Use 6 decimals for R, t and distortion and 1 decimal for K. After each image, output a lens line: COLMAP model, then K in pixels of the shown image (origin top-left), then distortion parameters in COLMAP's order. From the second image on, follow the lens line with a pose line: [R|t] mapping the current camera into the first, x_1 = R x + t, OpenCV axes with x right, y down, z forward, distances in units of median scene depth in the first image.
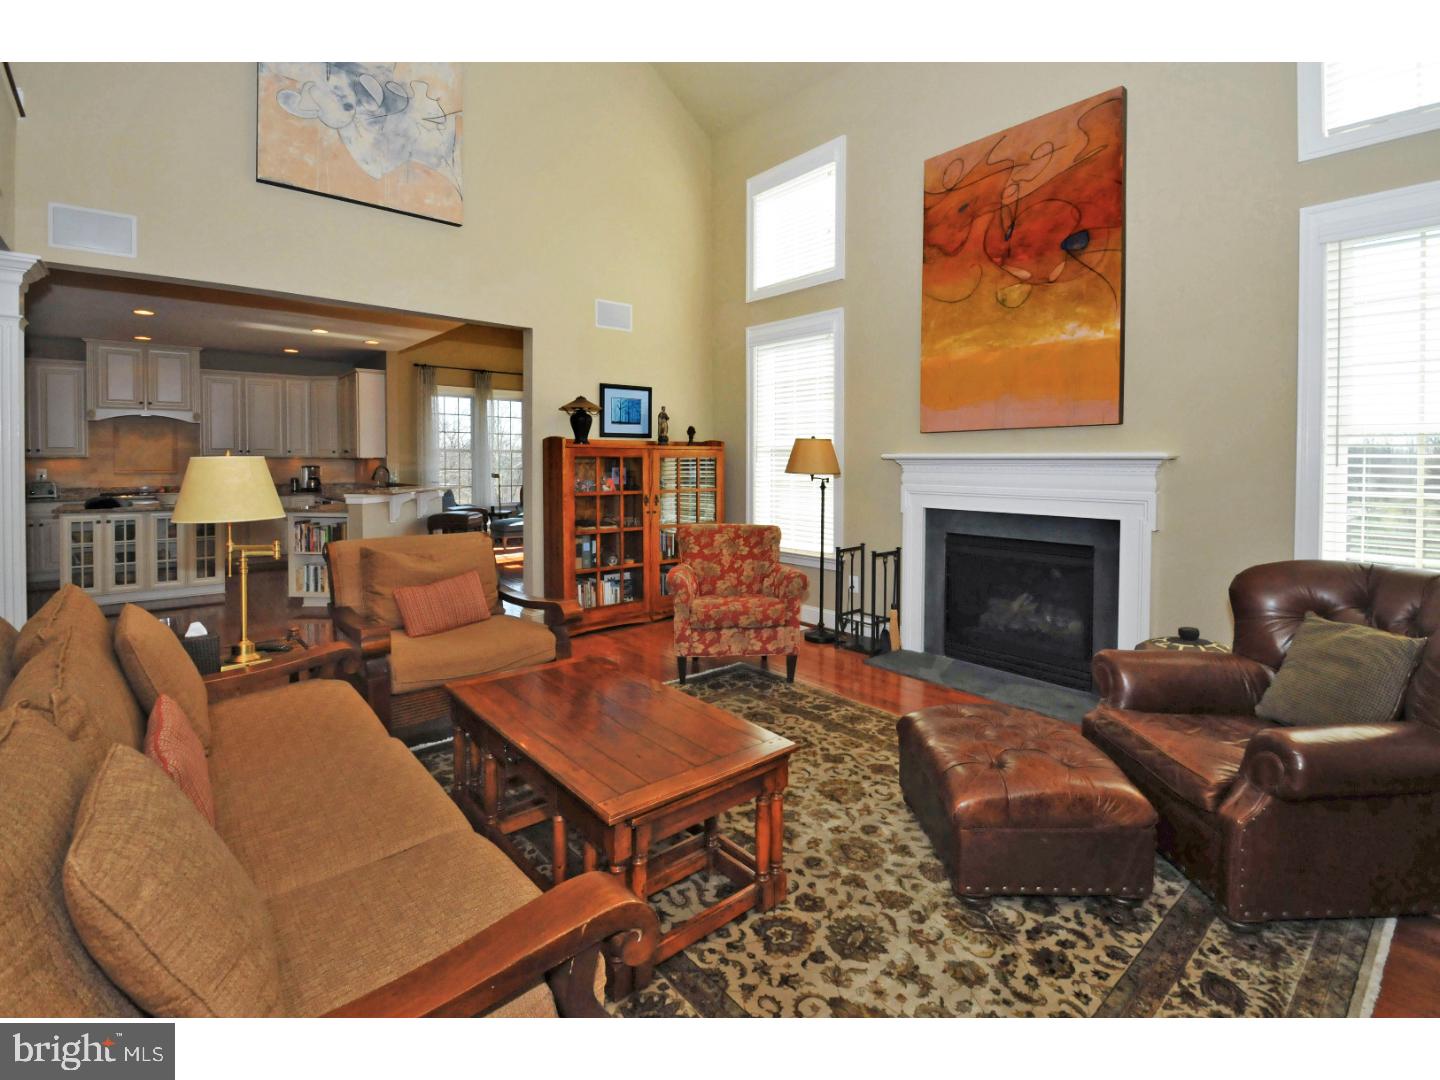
lens RADIAL K [[734.7, 0, 720.0], [0, 734.7, 540.0], [0, 0, 1]] dist [0.003111, -0.027704]
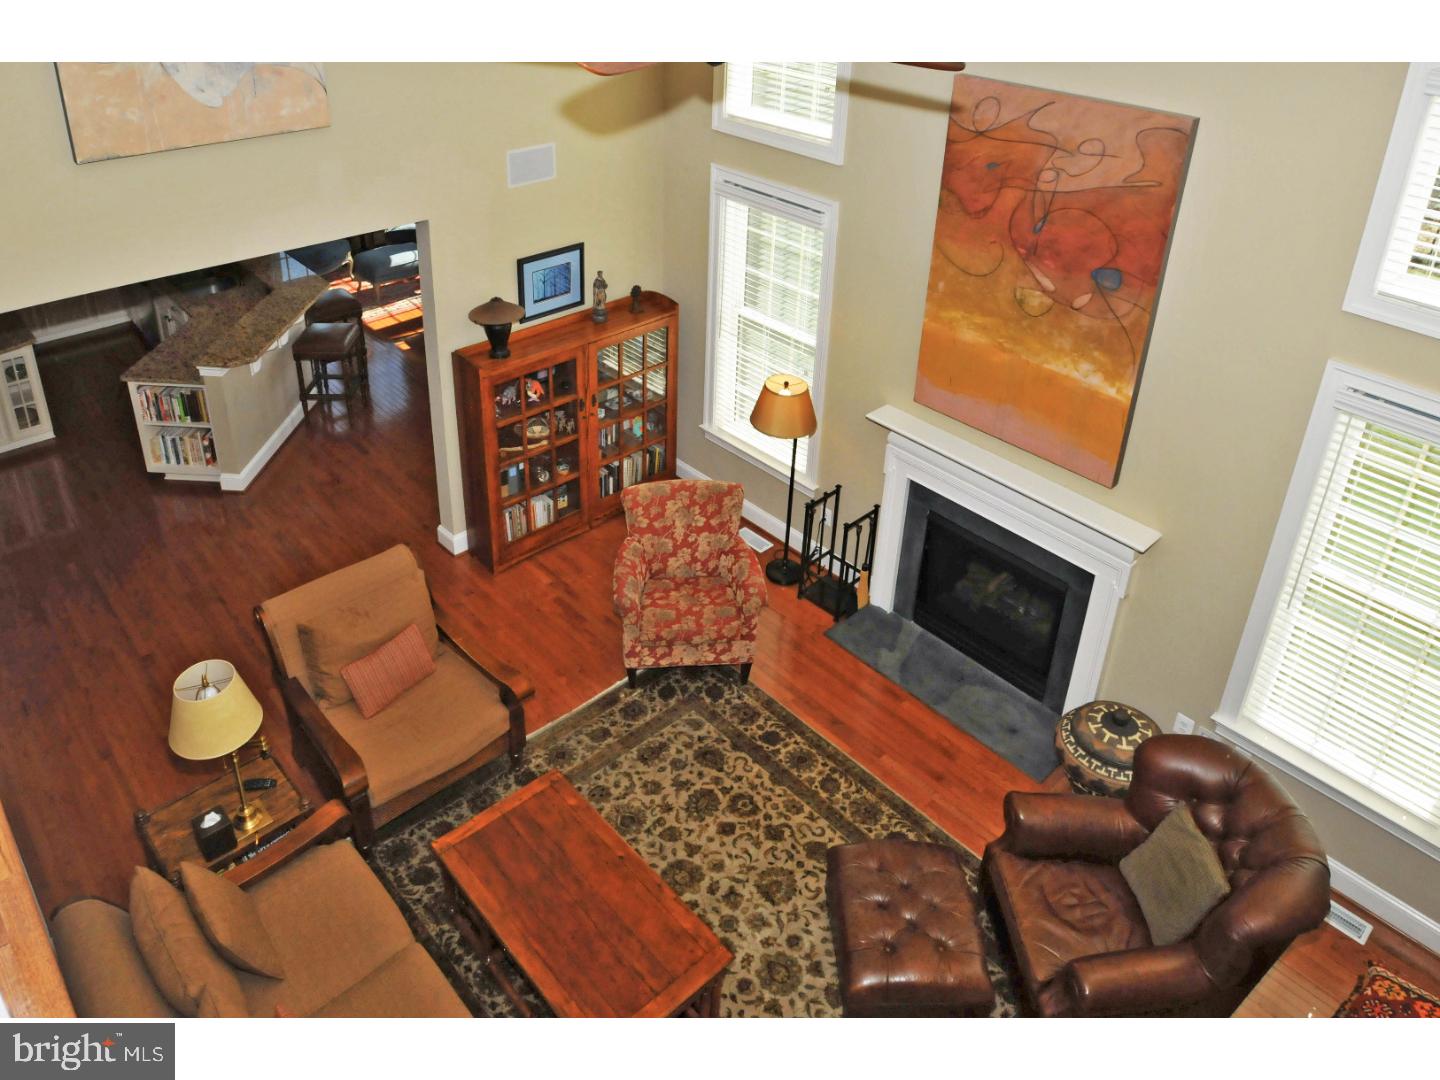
lens RADIAL K [[1072.1, 0, 720.0], [0, 1072.1, 540.0], [0, 0, 1]] dist [-0.068356, -0.002022]
pose [[0.998530, 0.008902, 0.053457, -0.012595], [-0.032259, 0.890259, 0.454311, -0.608882], [-0.043547, -0.455368, 0.889238, -0.164659]]
